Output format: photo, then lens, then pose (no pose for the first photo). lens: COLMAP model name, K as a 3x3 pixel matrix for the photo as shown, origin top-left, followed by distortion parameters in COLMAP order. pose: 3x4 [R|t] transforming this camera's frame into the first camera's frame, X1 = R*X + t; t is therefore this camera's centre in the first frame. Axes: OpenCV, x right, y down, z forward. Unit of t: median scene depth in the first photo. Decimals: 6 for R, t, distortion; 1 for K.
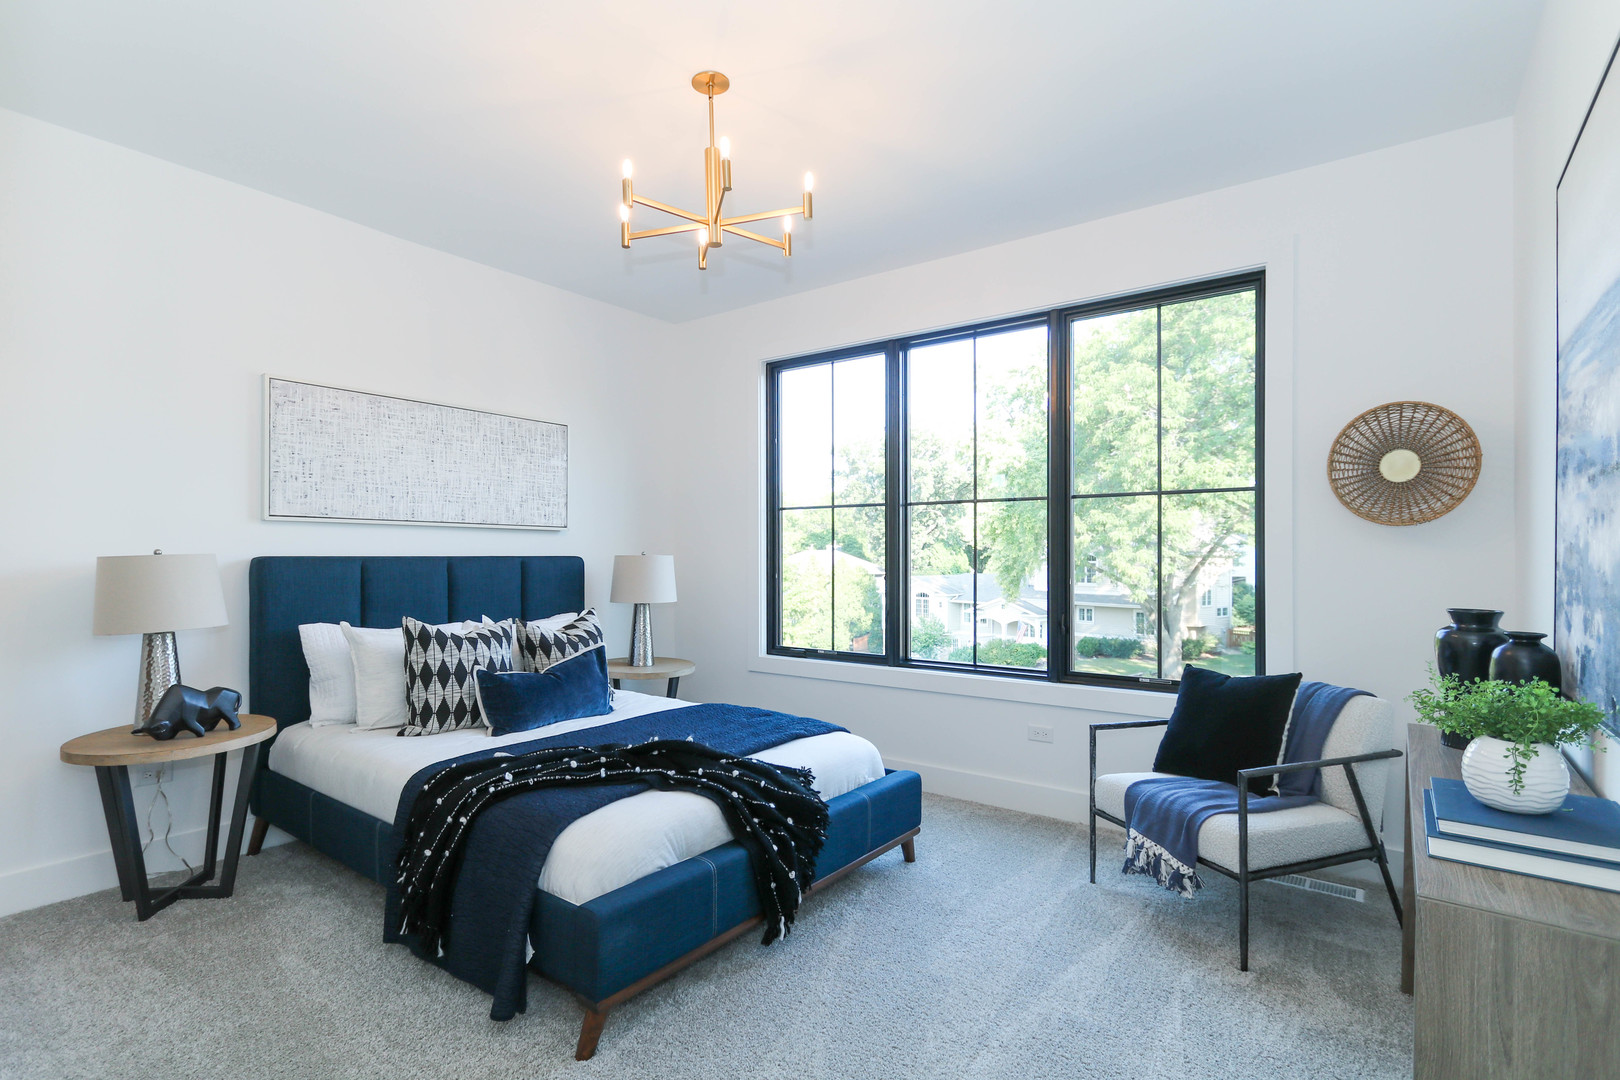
lens RADIAL K [[763.9, 0, 809.5], [0, 763.9, 546.3], [0, 0, 1]] dist [0.008039, 0.001620]
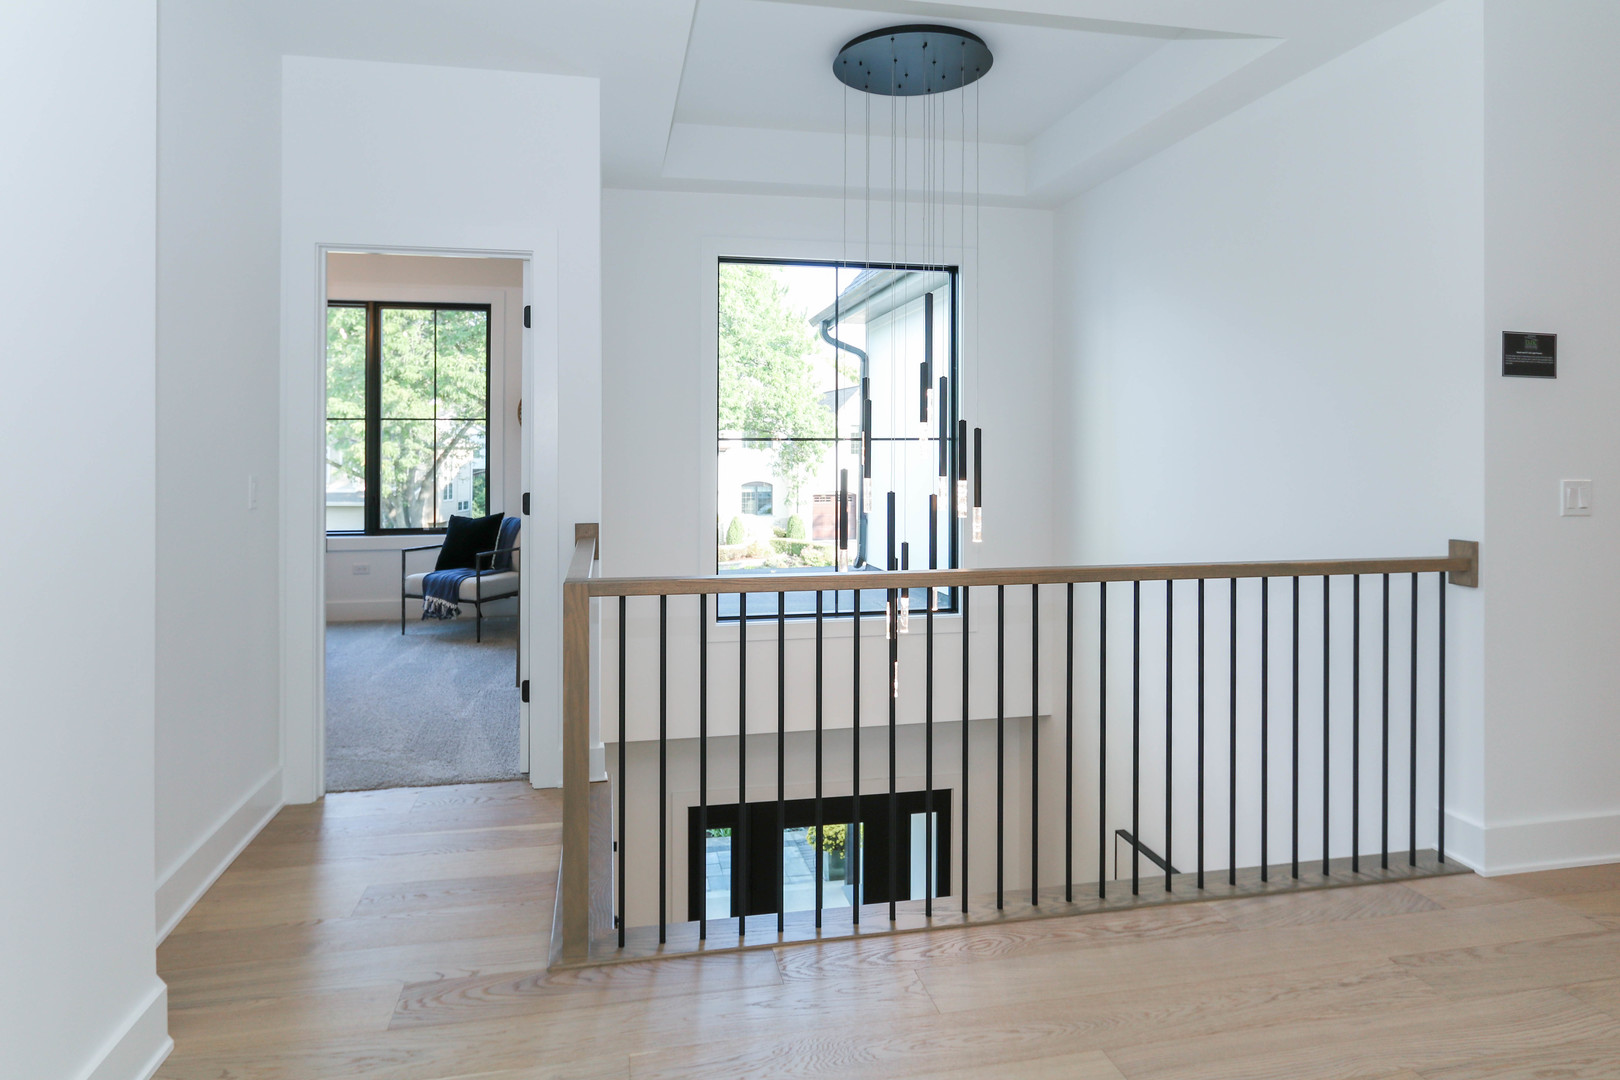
lens RADIAL K [[961.4, 0, 791.2], [0, 961.4, 453.3], [0, 0, 1]] dist [-0.008643, 0.005793]
pose [[0.678882, -0.003949, 0.734237, -0.678131], [-0.011417, 0.999808, 0.015933, -0.040761], [-0.734159, -0.019200, 0.678706, -1.219123]]
